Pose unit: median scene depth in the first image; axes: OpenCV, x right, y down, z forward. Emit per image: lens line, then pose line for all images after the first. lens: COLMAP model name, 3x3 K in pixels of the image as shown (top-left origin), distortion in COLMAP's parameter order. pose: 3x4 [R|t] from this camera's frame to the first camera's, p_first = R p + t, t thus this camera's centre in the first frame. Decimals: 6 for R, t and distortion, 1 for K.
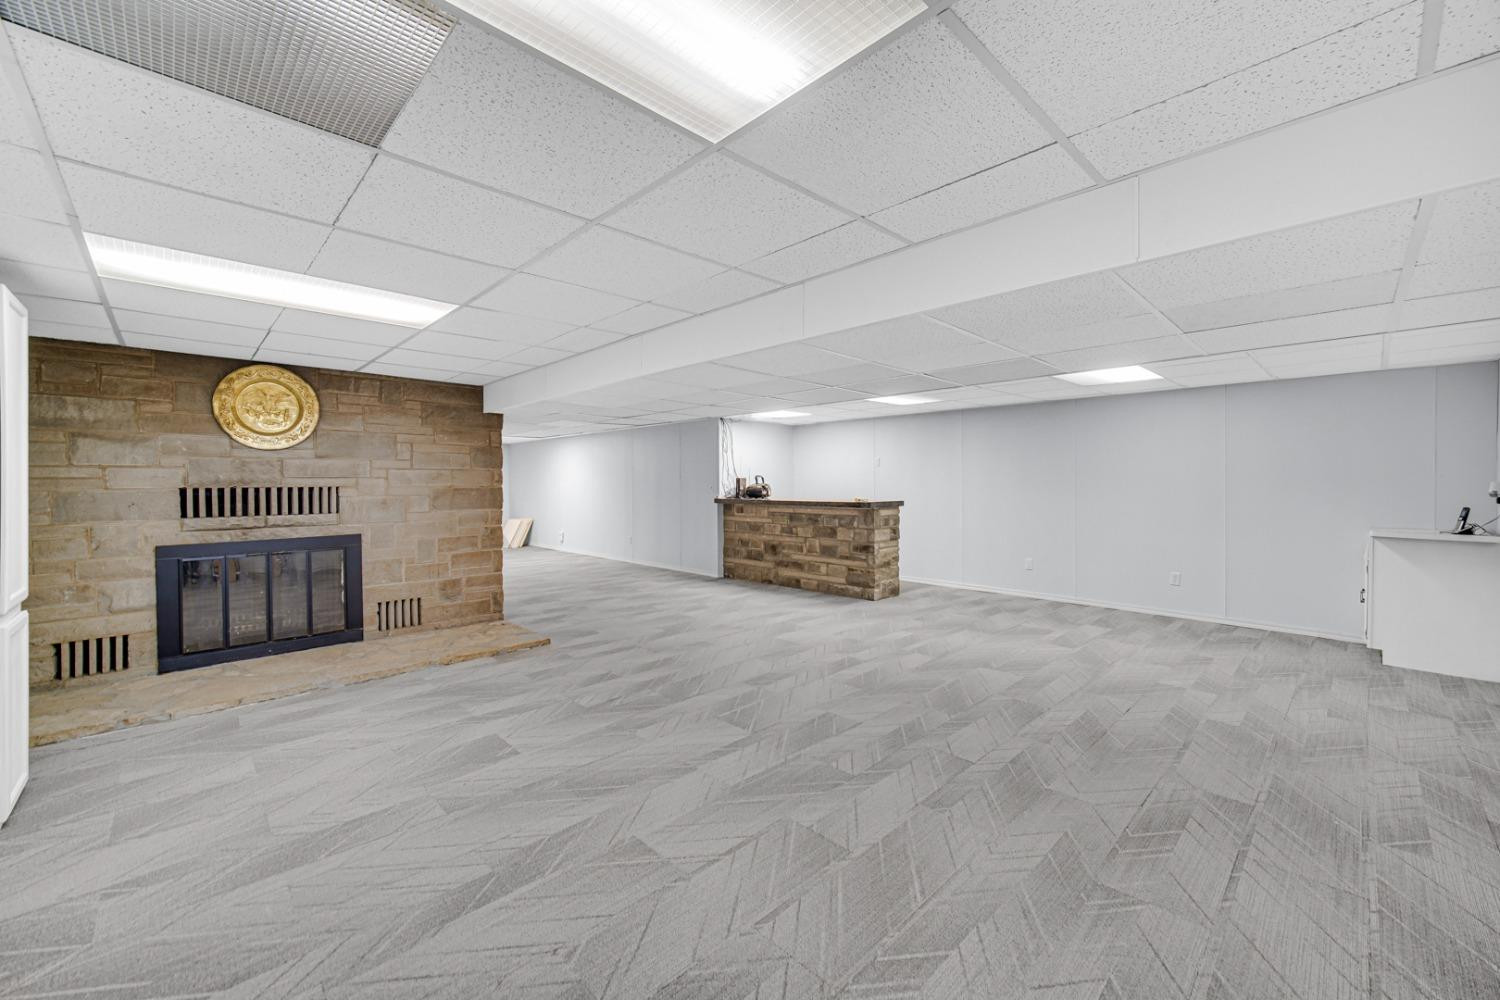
lens RADIAL K [[602.9, 0, 741.8], [0, 602.9, 500.2], [0, 0, 1]] dist [-0.003244, 0.000073]
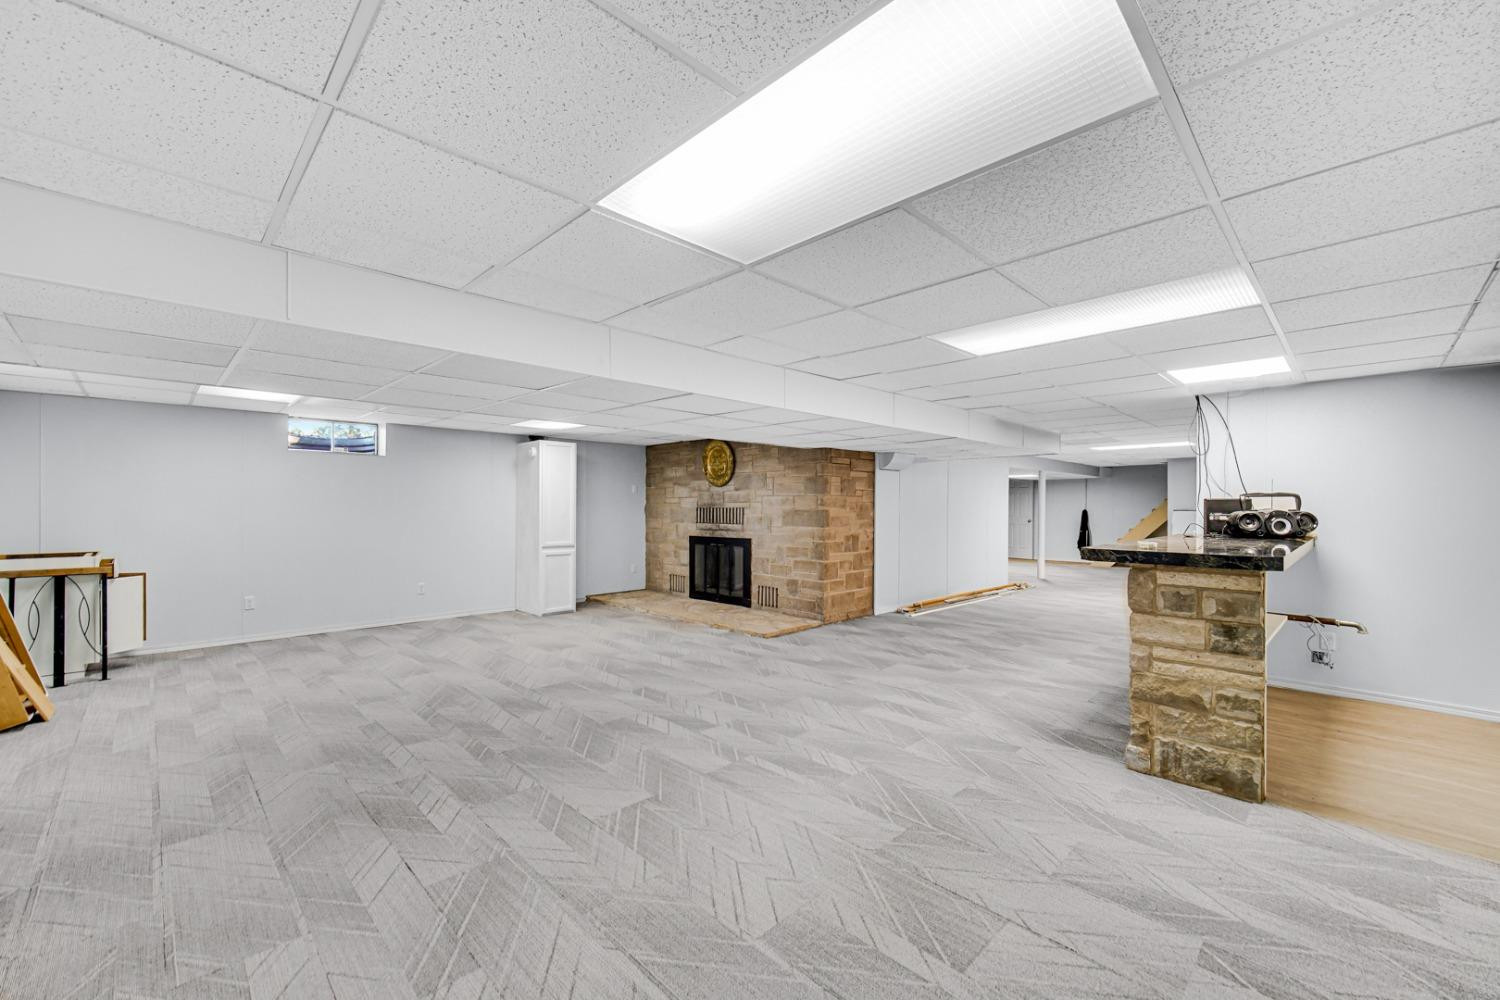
lens RADIAL K [[602.9, 0, 741.8], [0, 602.9, 500.2], [0, 0, 1]] dist [-0.003244, 0.000073]
pose [[0.016518, -0.005887, -0.999846, 1.048104], [-0.033055, 0.999433, -0.006431, -0.035966], [0.999317, 0.033156, 0.016314, 1.084212]]
